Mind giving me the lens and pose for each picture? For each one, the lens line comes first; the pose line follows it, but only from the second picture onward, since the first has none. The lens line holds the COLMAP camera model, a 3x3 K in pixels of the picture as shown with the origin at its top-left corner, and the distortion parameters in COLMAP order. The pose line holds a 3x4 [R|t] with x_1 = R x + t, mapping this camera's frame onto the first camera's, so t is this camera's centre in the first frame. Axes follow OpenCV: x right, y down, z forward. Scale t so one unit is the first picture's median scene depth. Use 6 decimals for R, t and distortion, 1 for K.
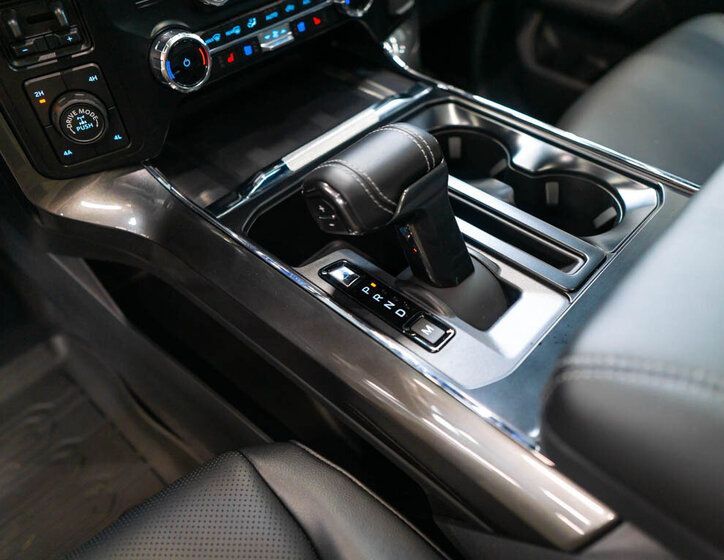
lens RADIAL K [[613.4, 0, 388.7], [0, 613.4, 279.5], [0, 0, 1]] dist [-0.013709, 0.000395]
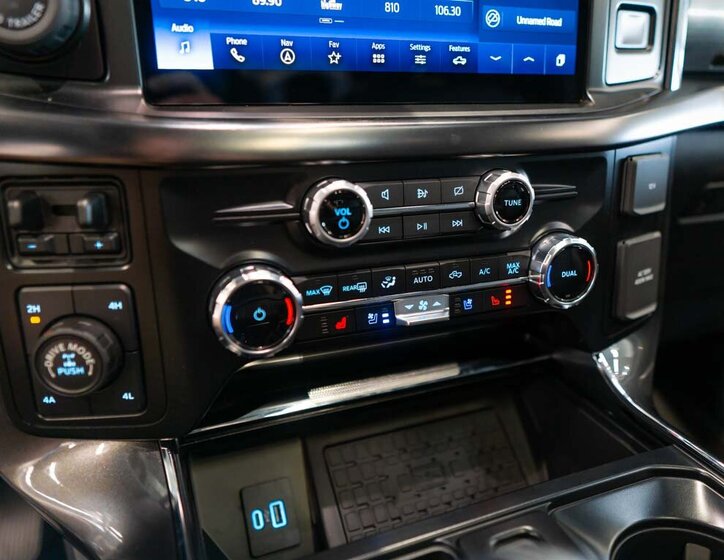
lens RADIAL K [[590.4, 0, 384.5], [0, 590.4, 277.9], [0, 0, 1]] dist [-0.005058, 0.004254]
pose [[0.904974, 0.183334, -0.383940, 0.016786], [-0.328939, 0.873832, -0.358073, -0.203256], [0.269852, 0.450340, 0.851101, 0.476442]]
